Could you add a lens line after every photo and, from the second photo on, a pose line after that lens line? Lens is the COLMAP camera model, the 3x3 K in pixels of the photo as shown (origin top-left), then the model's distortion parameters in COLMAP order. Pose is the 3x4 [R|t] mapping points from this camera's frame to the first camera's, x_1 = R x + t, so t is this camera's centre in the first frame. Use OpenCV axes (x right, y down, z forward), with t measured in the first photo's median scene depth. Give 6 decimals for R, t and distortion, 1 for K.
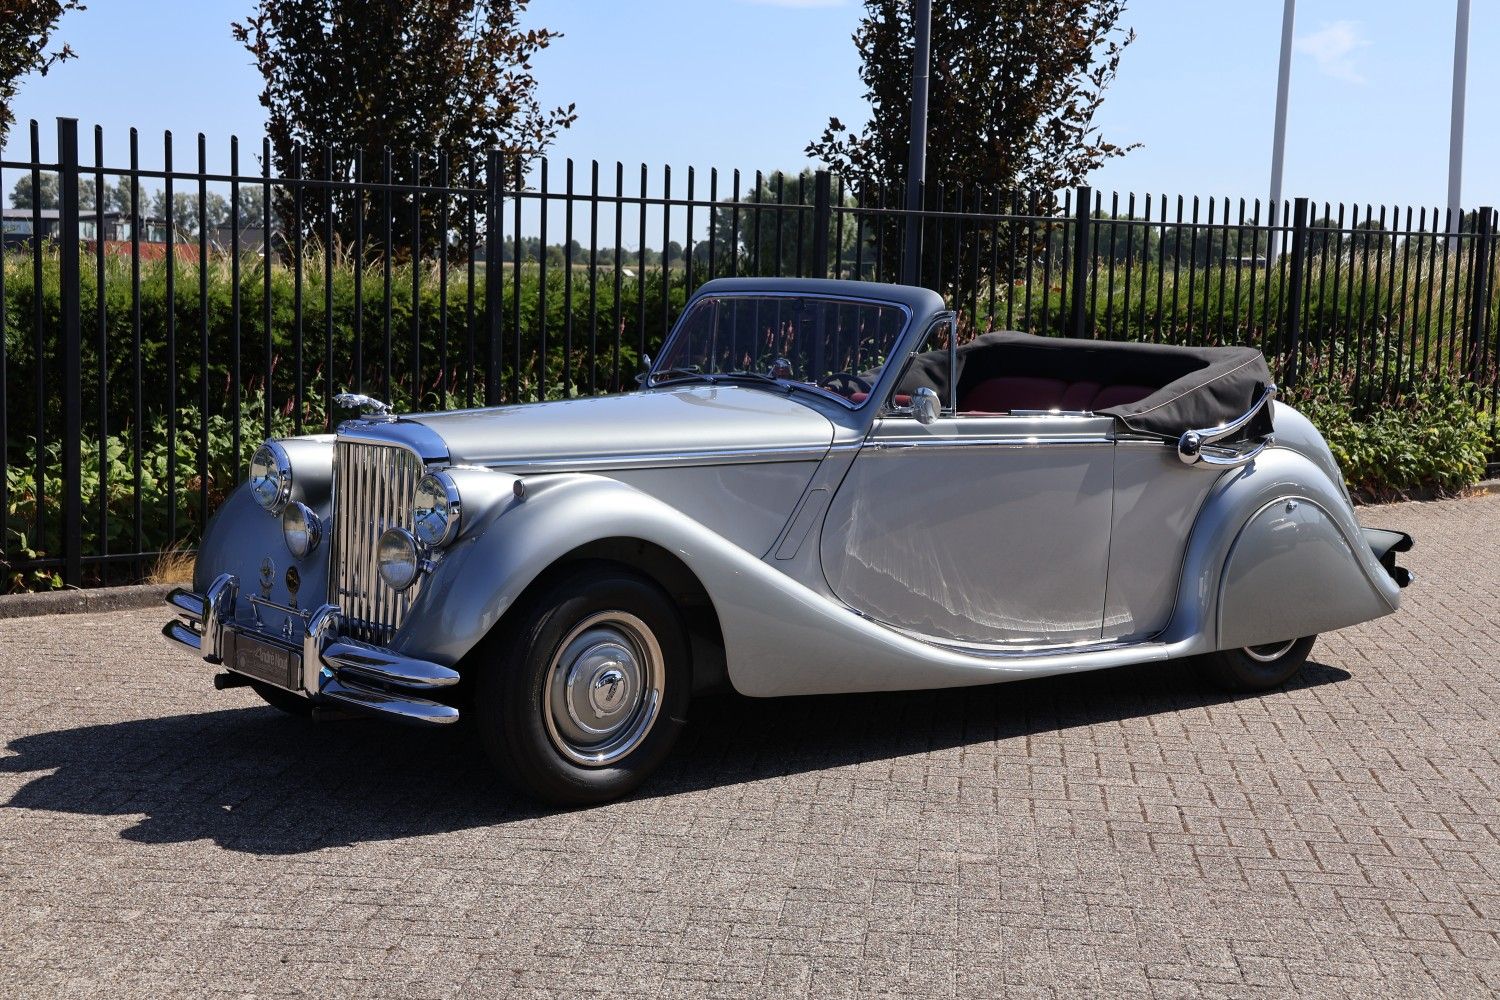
lens RADIAL K [[2430.4, 0, 750.0], [0, 2430.4, 500.0], [0, 0, 1]] dist [0.060035, 1.112155]
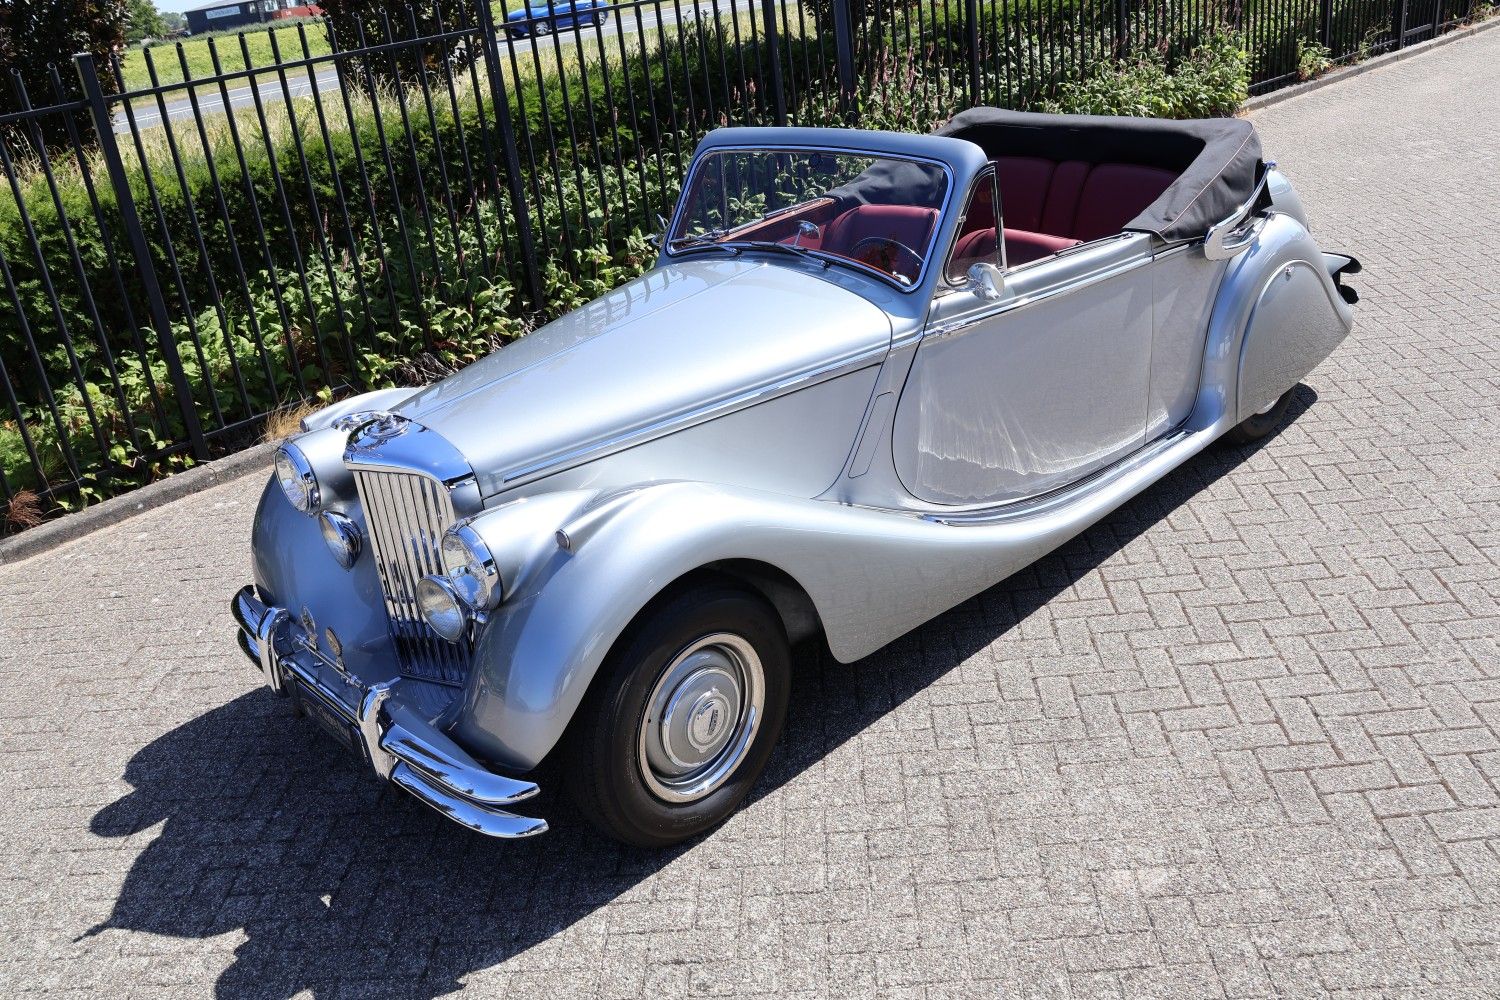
lens RADIAL K [[1331.6, 0, 746.4], [0, 1331.6, 544.2], [0, 0, 1]] dist [-0.168370, 0.123702]
pose [[0.987777, -0.155715, -0.007099, -0.025468], [0.148959, 0.929542, 0.337289, -0.115642], [-0.045923, -0.334224, 0.941374, 0.465014]]
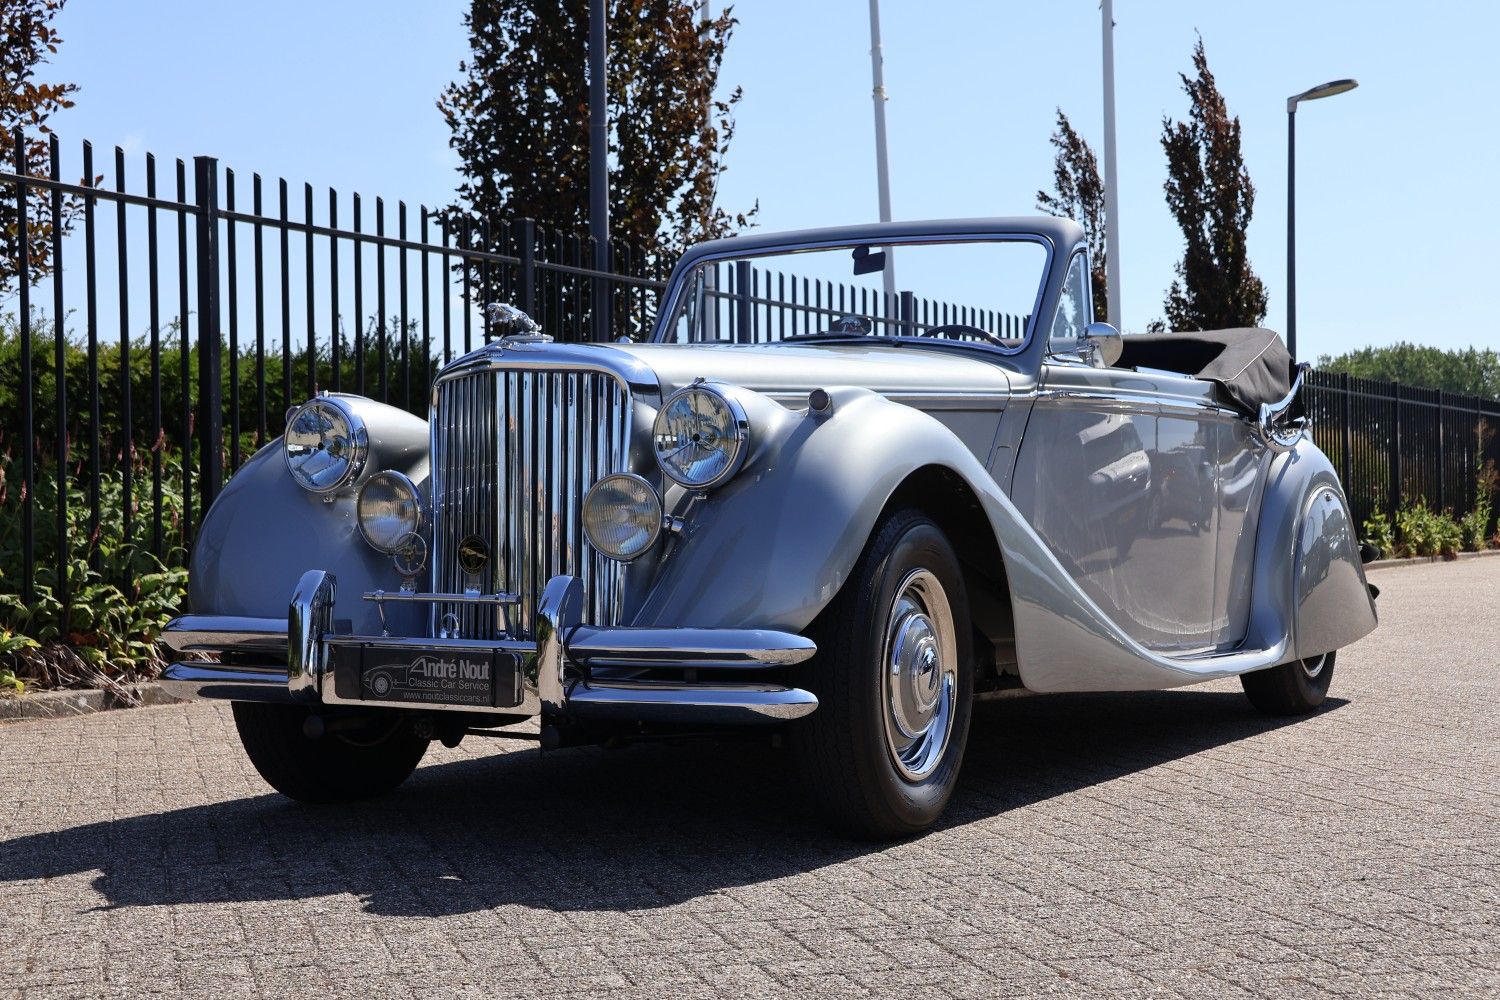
lens RADIAL K [[2430.4, 0, 750.0], [0, 2430.4, 500.0], [0, 0, 1]] dist [0.060035, 1.112155]
pose [[0.928582, -0.033796, 0.369585, -0.309917], [0.074883, 0.992425, -0.097395, 0.076180], [-0.363493, 0.118115, 0.924079, 0.271378]]
